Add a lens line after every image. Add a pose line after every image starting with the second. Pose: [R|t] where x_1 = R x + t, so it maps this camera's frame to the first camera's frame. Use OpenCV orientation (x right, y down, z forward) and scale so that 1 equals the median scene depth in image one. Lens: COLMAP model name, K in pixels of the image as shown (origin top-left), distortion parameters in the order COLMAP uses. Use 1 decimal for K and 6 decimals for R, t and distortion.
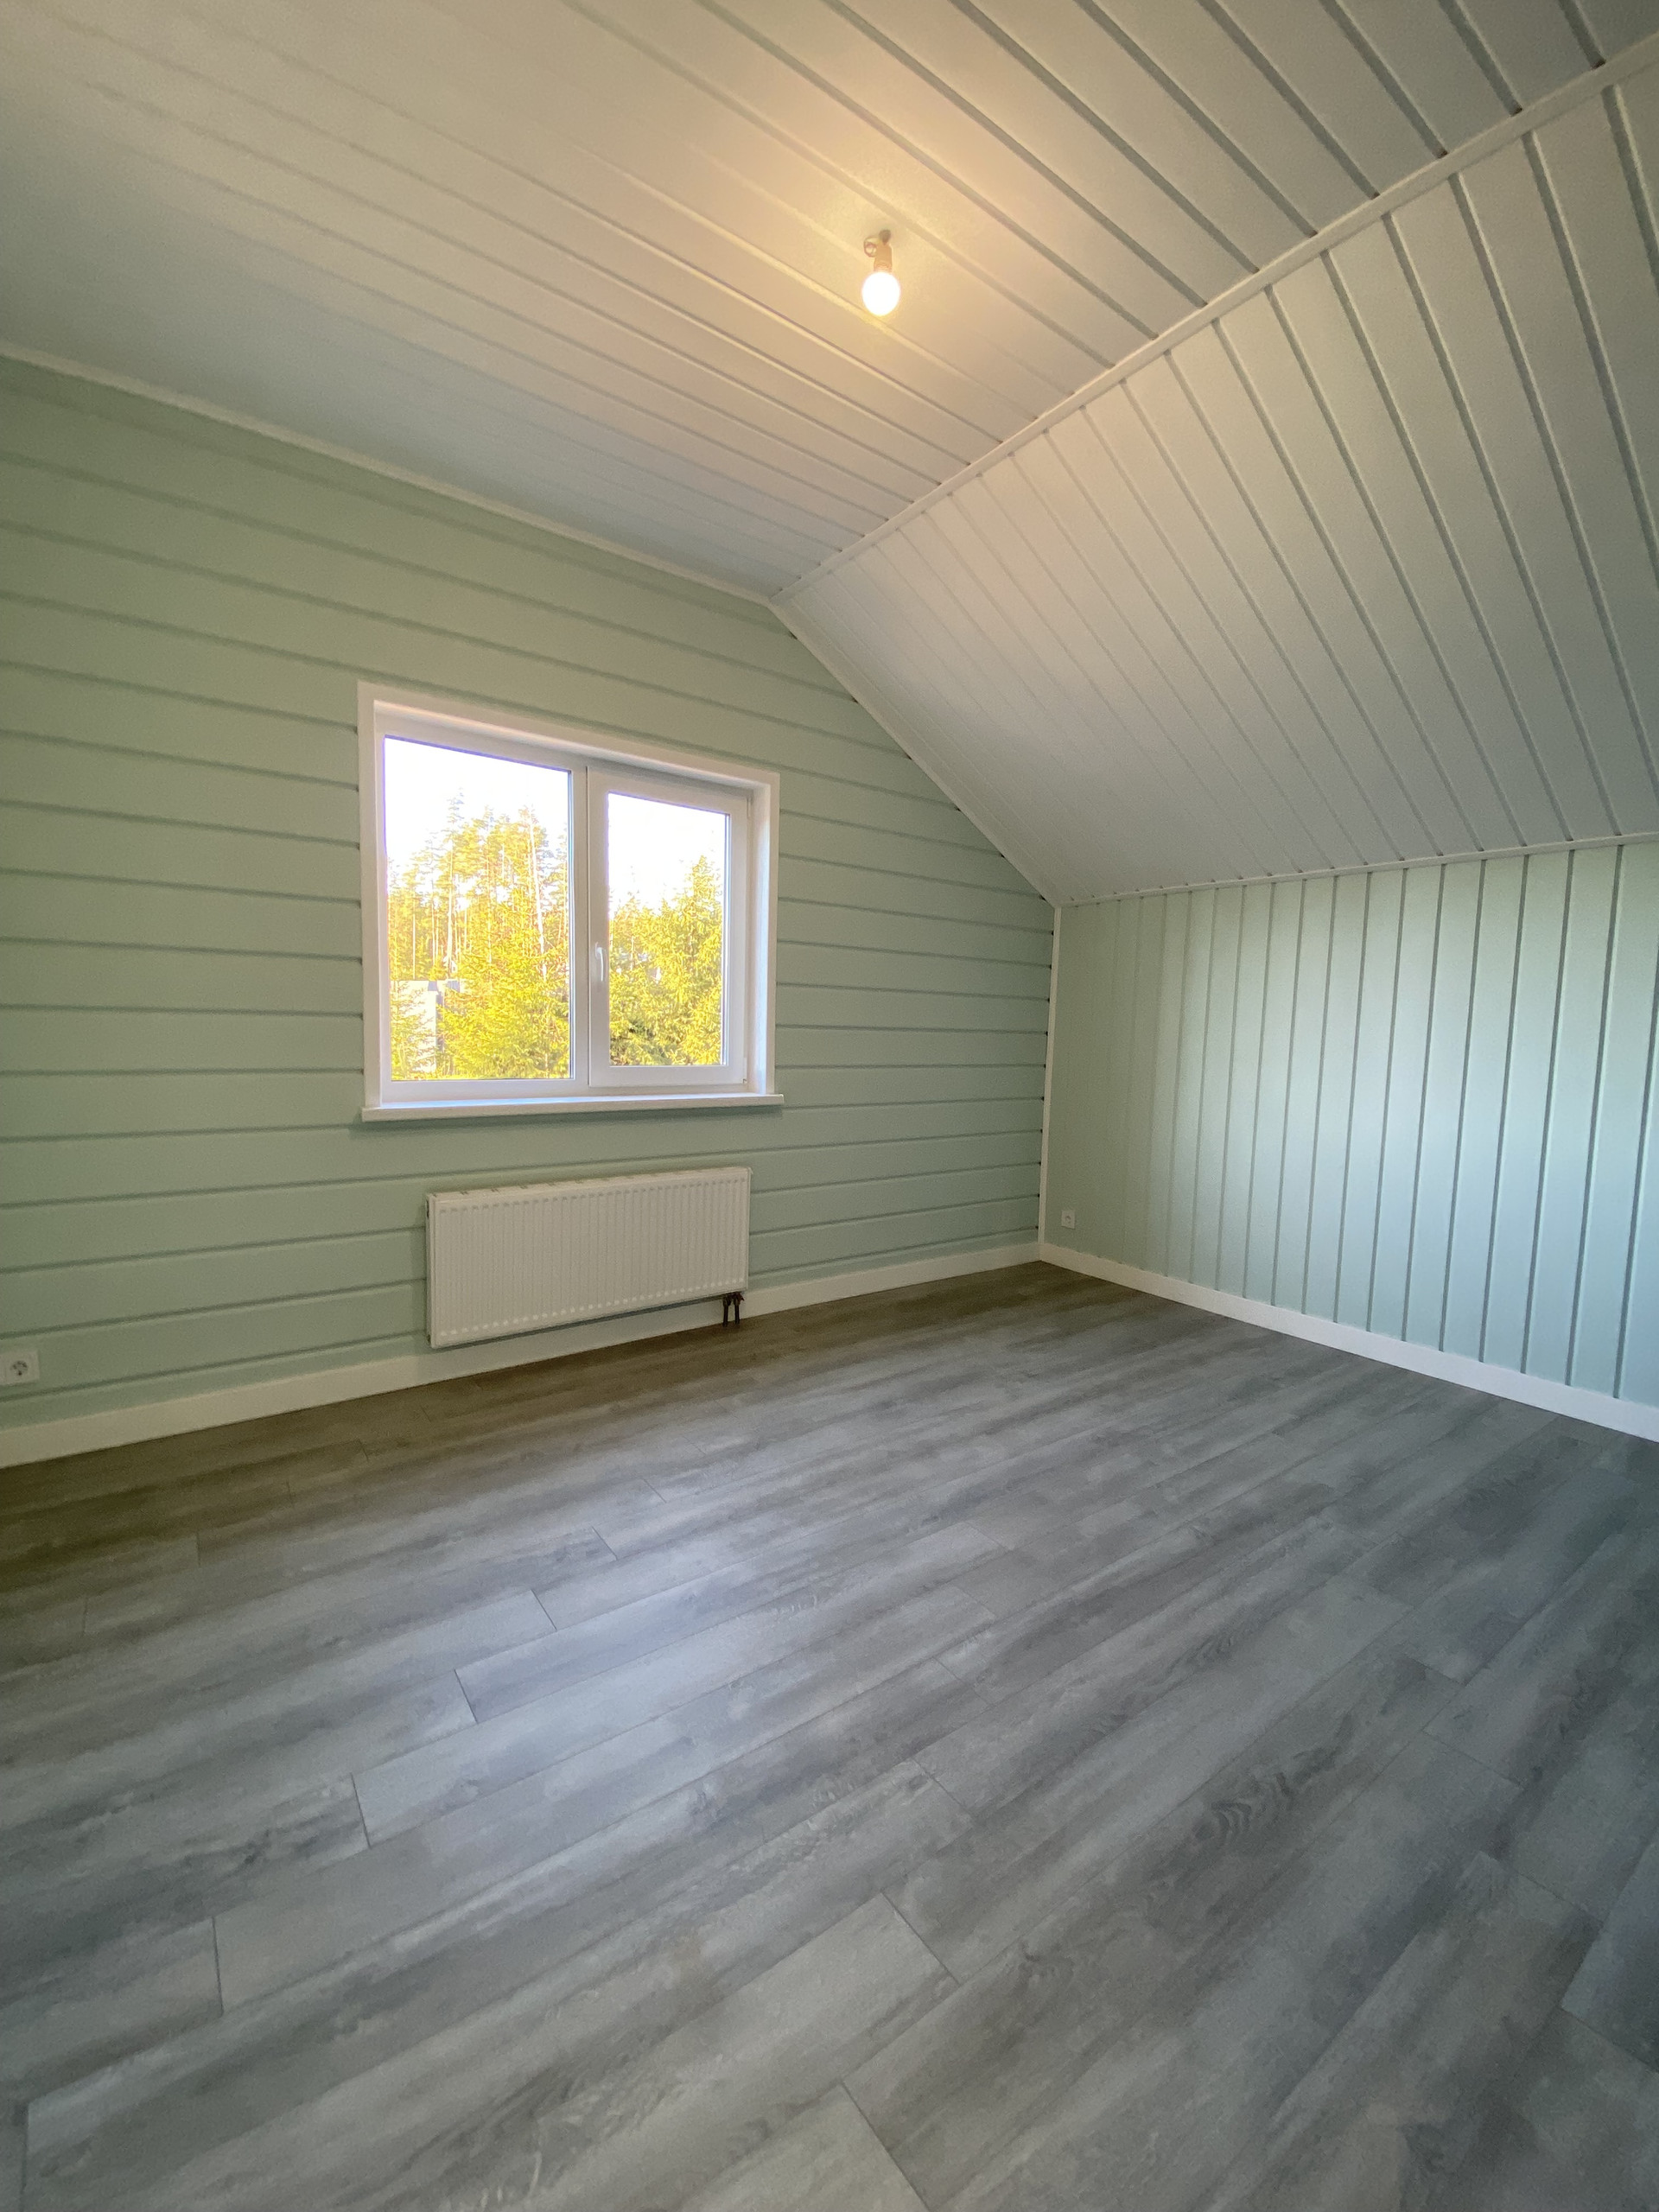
lens RADIAL K [[903.3, 0, 826.0], [0, 903.3, 1092.3], [0, 0, 1]] dist [0.004066, -0.012290]
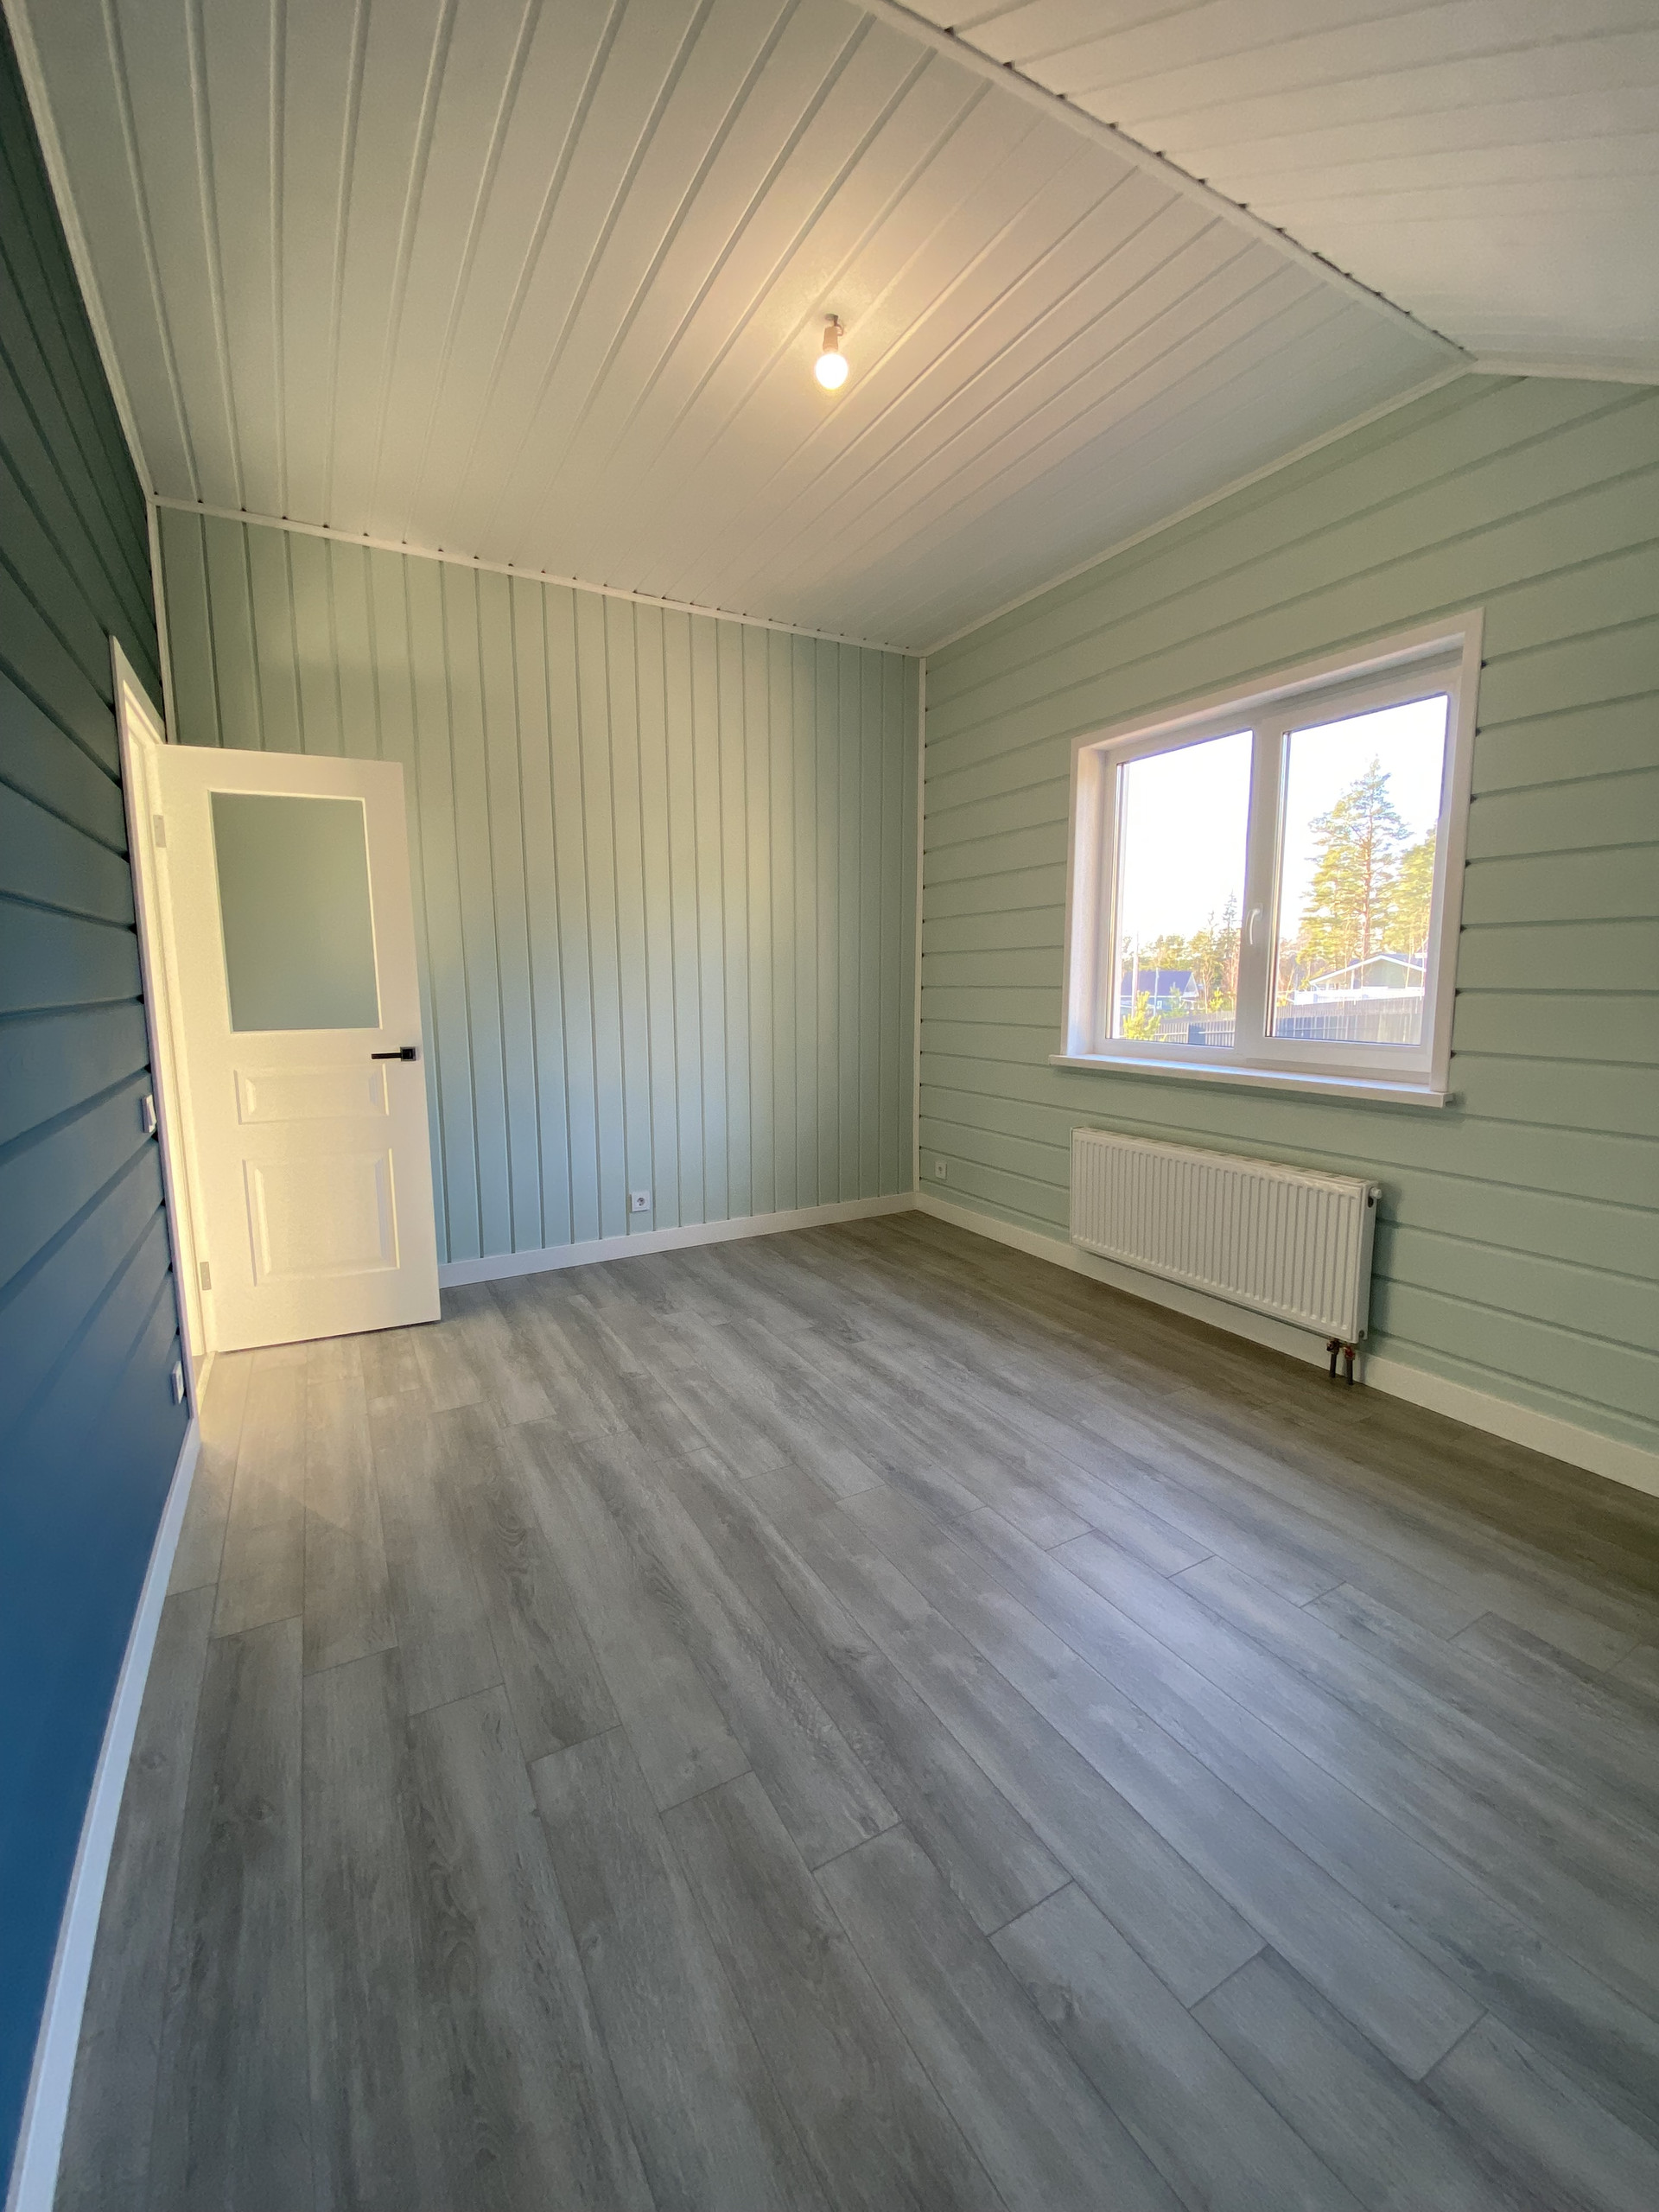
lens RADIAL K [[903.3, 0, 847.7], [0, 903.3, 1101.7], [0, 0, 1]] dist [0.004066, -0.012290]
pose [[-0.094598, 0.118536, -0.988433, 0.853779], [-0.084768, 0.988321, 0.126635, -0.056927], [0.991900, 0.095767, -0.083445, 0.771230]]
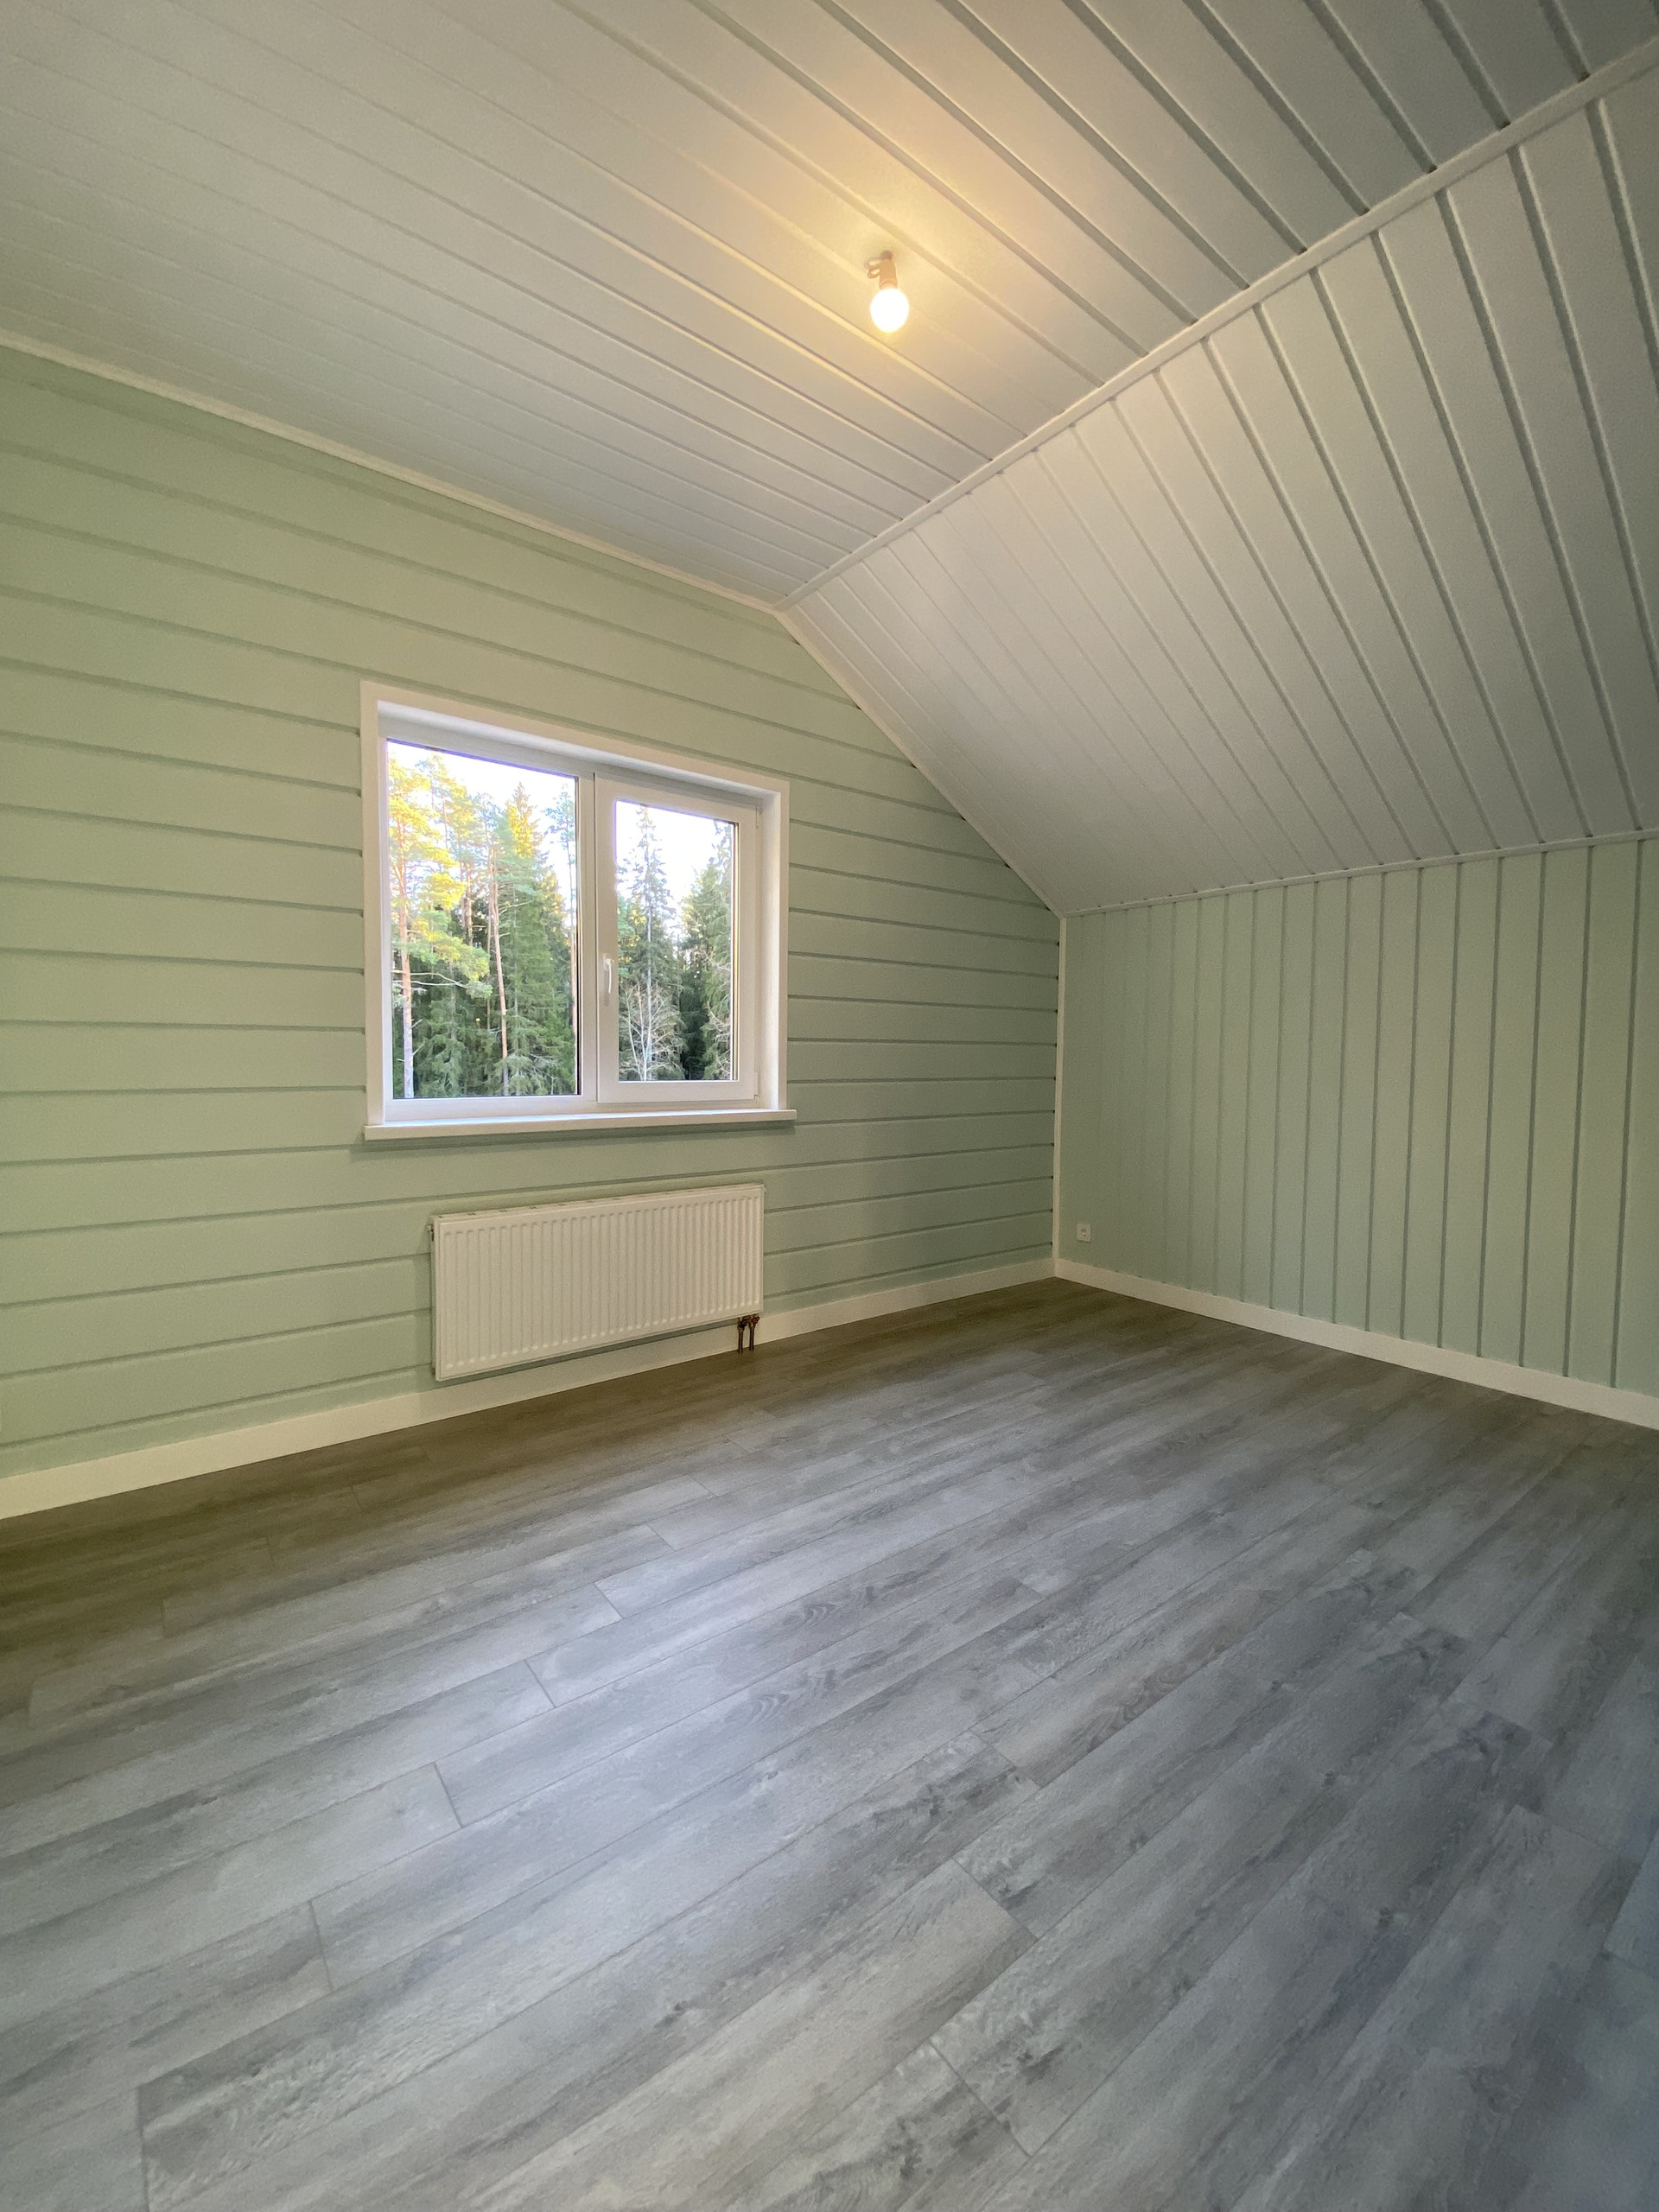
lens RADIAL K [[903.3, 0, 817.2], [0, 903.3, 1096.0], [0, 0, 1]] dist [0.004066, -0.012290]
pose [[0.999408, -0.018329, 0.029120, -0.064864], [0.019197, 0.999372, -0.029799, 0.021147], [-0.028555, 0.030340, 0.999132, 0.037752]]
